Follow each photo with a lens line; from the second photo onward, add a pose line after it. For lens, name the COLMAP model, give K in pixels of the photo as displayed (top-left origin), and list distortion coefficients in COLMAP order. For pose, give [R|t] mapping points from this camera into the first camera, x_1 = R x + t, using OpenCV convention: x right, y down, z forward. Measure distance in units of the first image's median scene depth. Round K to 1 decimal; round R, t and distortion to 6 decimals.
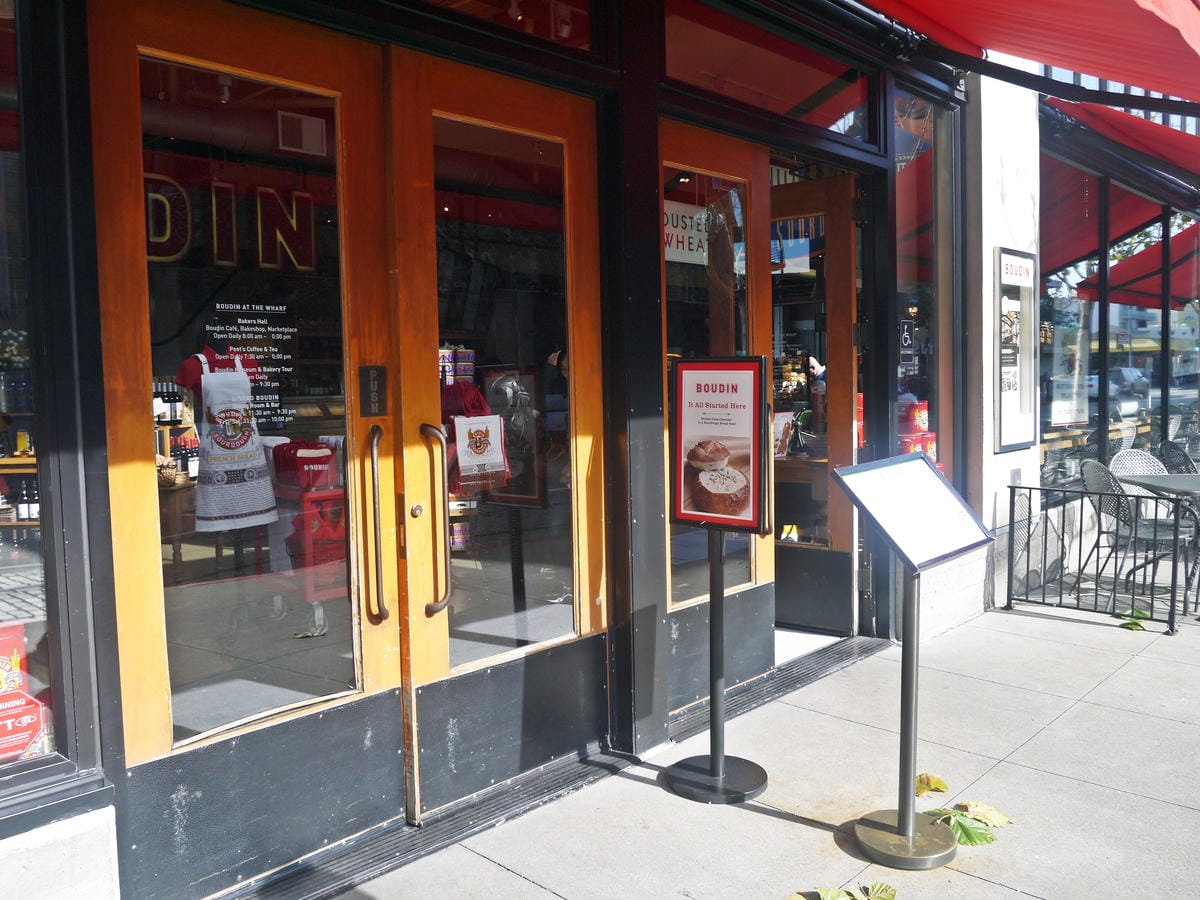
lens RADIAL K [[981.5, 0, 598.4], [0, 981.5, 447.1], [0, 0, 1]] dist [-0.055326, -0.001139]
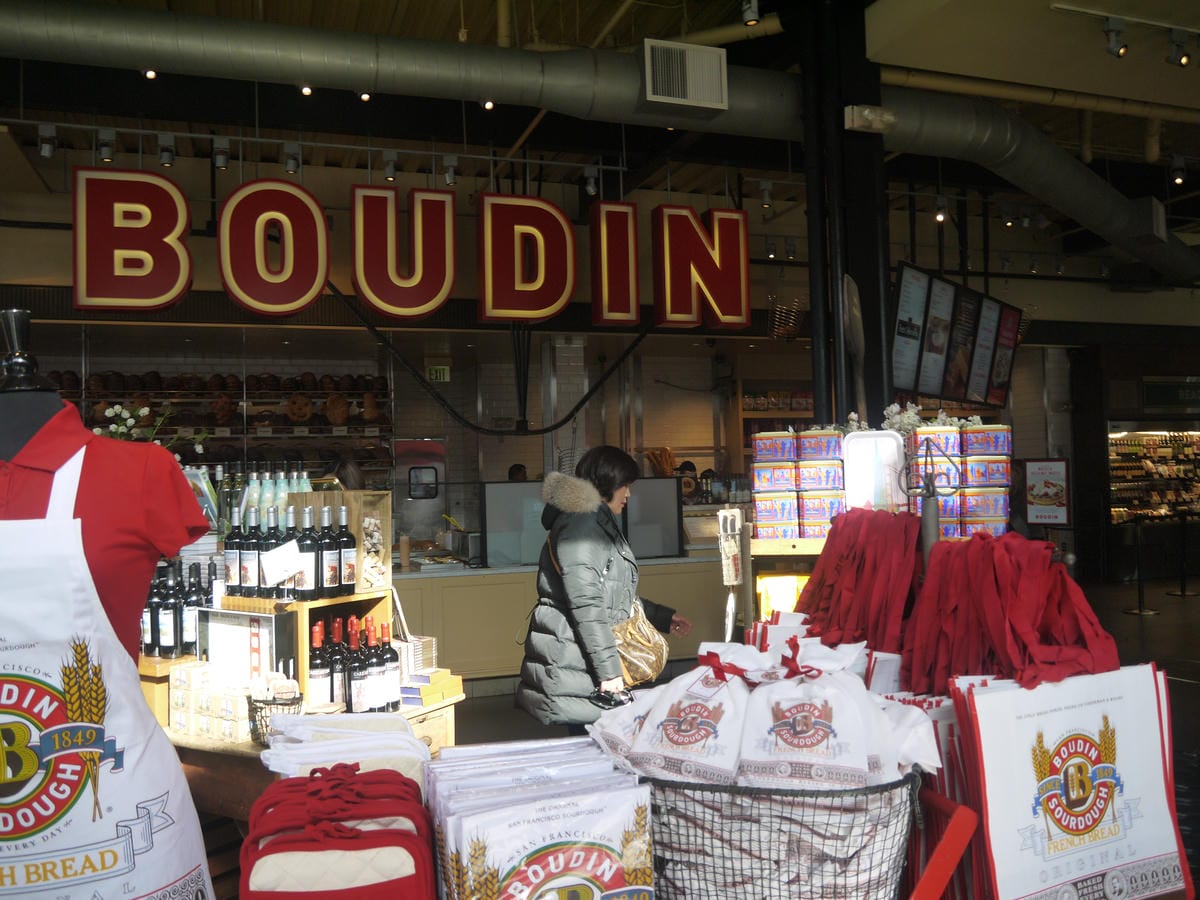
lens RADIAL K [[981.5, 0, 602.9], [0, 981.5, 445.9], [0, 0, 1]] dist [-0.055326, -0.001139]
pose [[0.881723, -0.017335, -0.471449, -0.056435], [-0.024304, 0.996329, -0.082088, -0.034562], [0.471141, 0.083837, 0.878065, 0.369882]]
